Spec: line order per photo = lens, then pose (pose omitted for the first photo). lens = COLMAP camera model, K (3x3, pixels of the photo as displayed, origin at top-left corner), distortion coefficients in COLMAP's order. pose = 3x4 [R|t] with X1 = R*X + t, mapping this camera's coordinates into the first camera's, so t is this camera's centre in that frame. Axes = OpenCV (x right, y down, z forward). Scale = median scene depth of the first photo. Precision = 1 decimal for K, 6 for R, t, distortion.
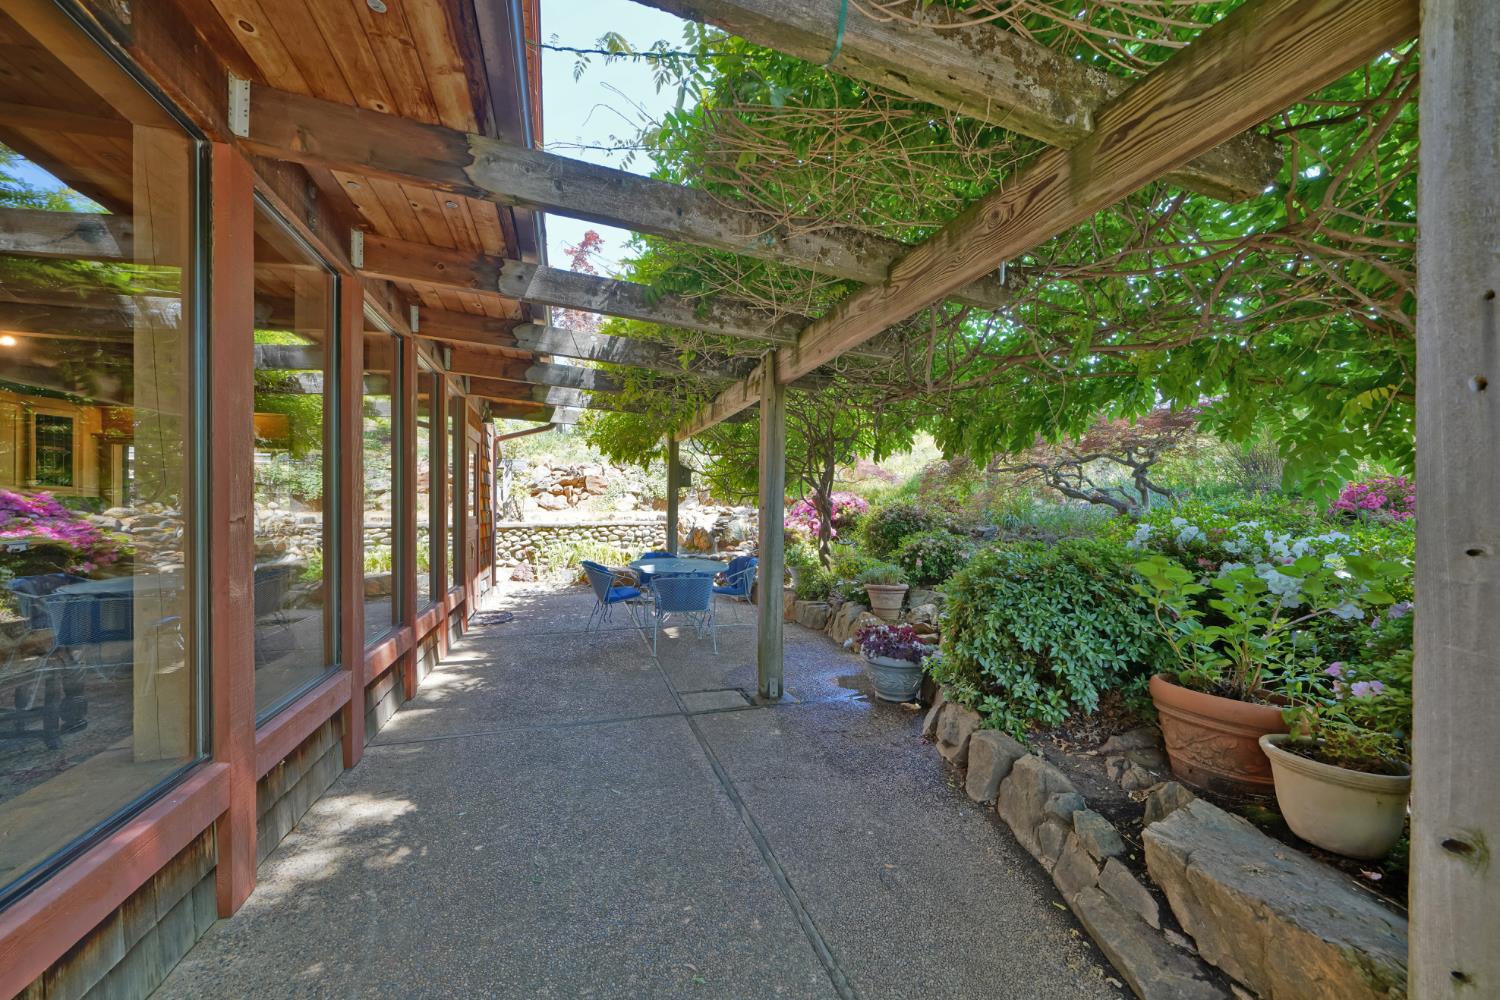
lens RADIAL K [[550.9, 0, 752.2], [0, 550.9, 502.7], [0, 0, 1]] dist [-0.009568, 0.000052]
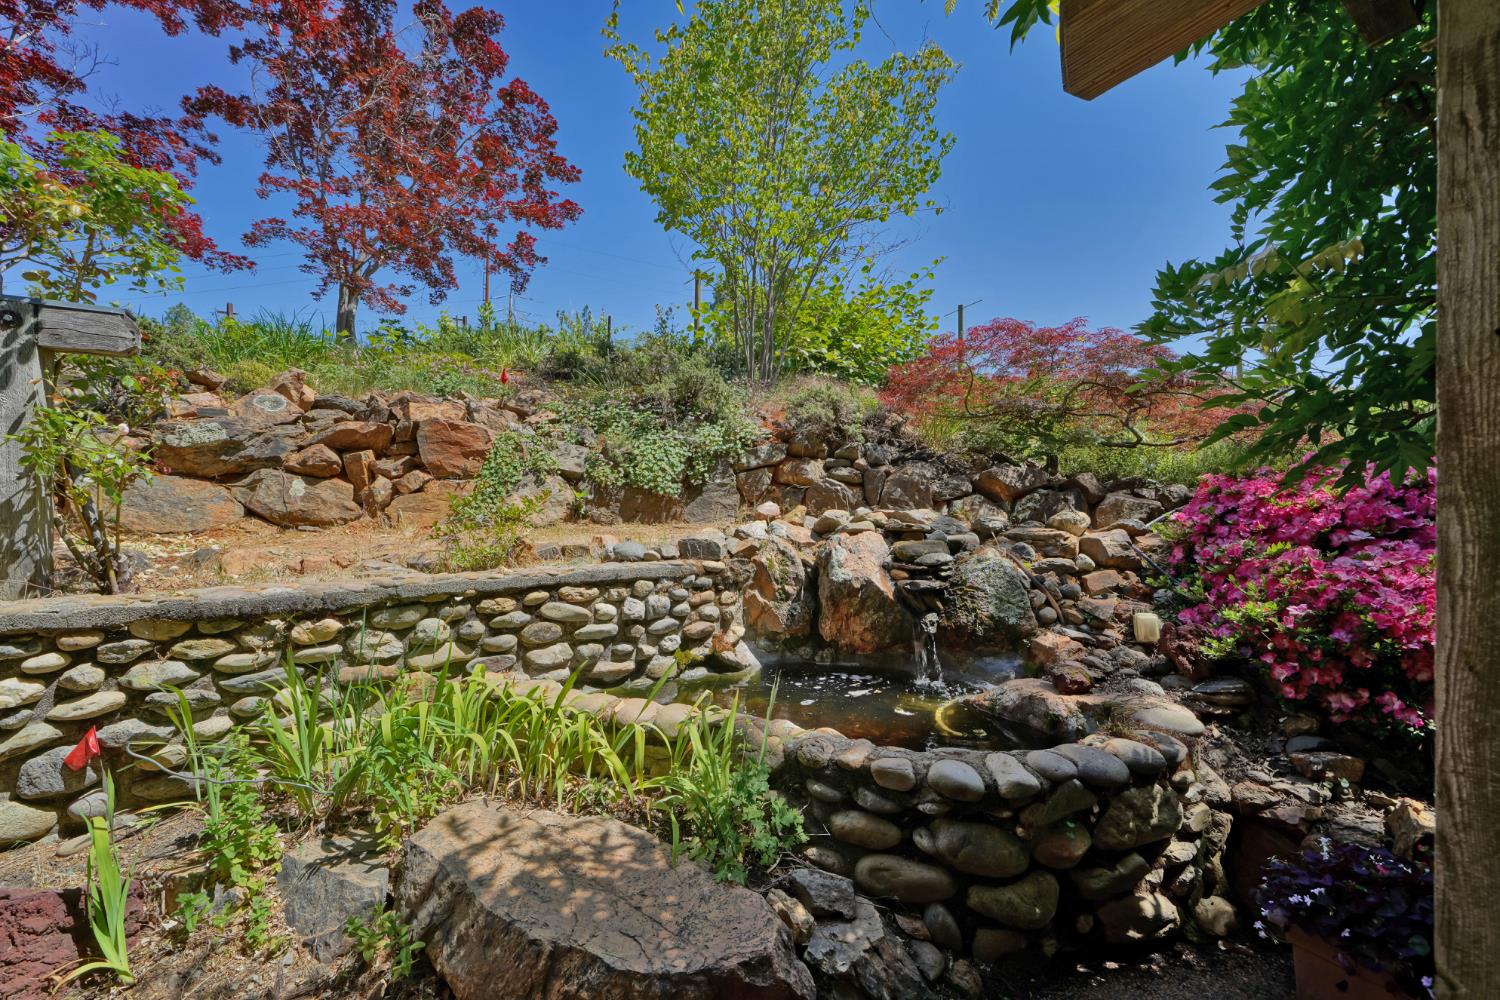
lens RADIAL K [[595.0, 0, 746.2], [0, 595.0, 500.1], [0, 0, 1]] dist [-0.002664, 0.000142]
pose [[0.974969, -0.008384, 0.222184, -0.229640], [0.010024, 0.999930, -0.006252, 0.003571], [-0.222116, 0.008323, 0.974985, 0.736933]]
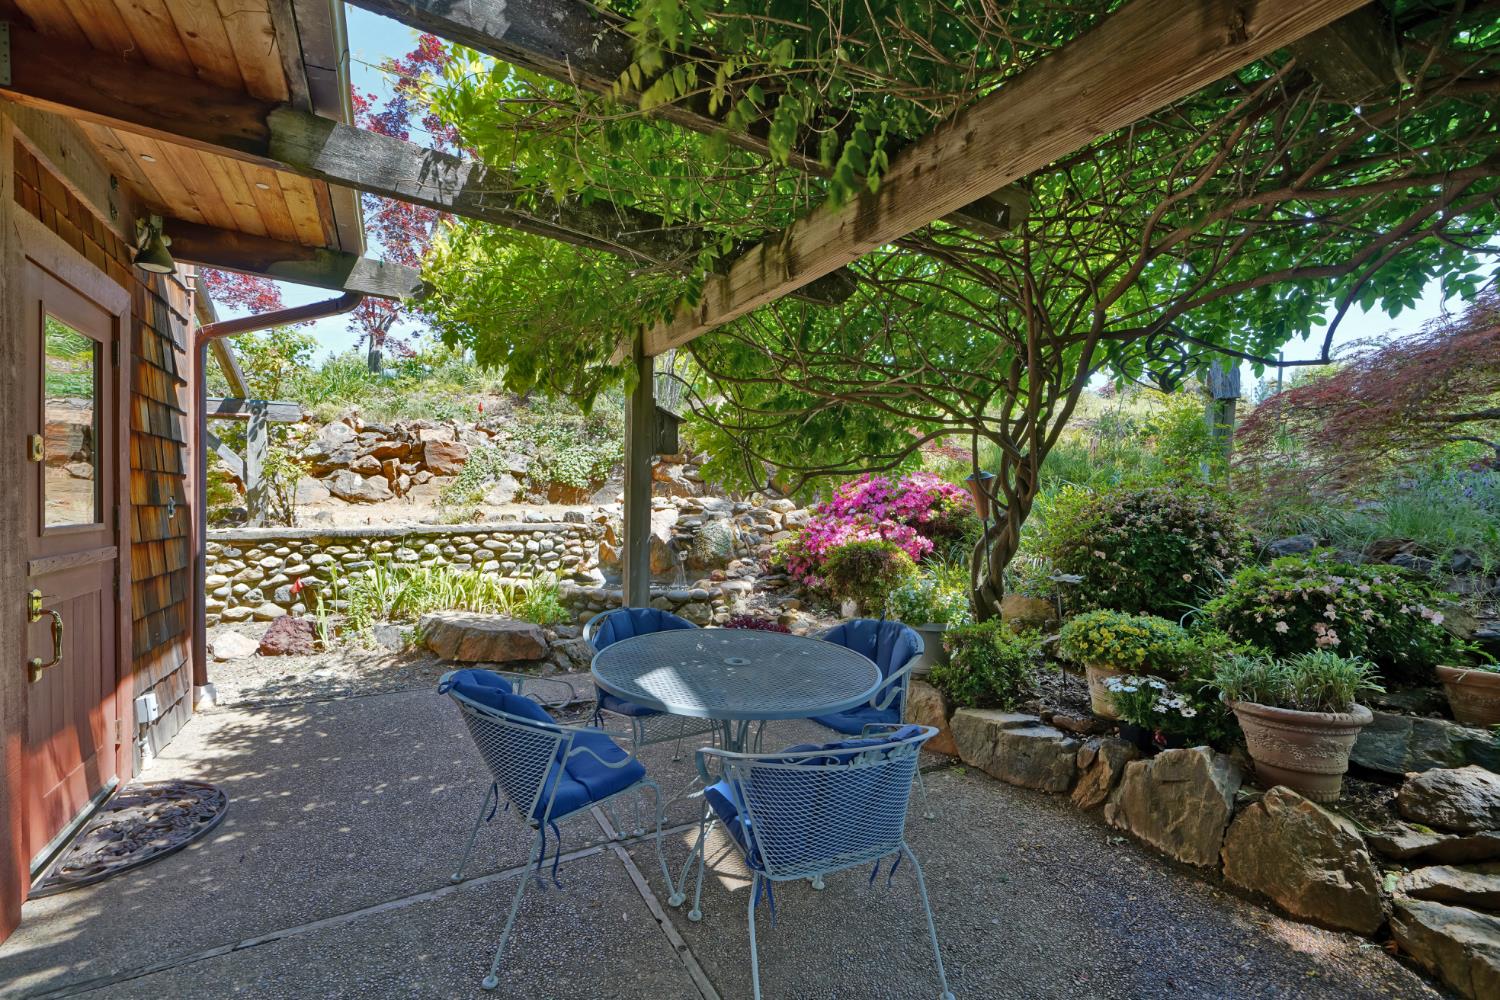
lens RADIAL K [[649.3, 0, 743.1], [0, 649.3, 499.5], [0, 0, 1]] dist [0.002727, 0.000203]
pose [[0.984511, 0.001847, 0.175312, -0.121094], [-0.003649, 0.999944, 0.009957, 0.002958], [-0.175283, -0.010442, 0.984463, 0.356043]]
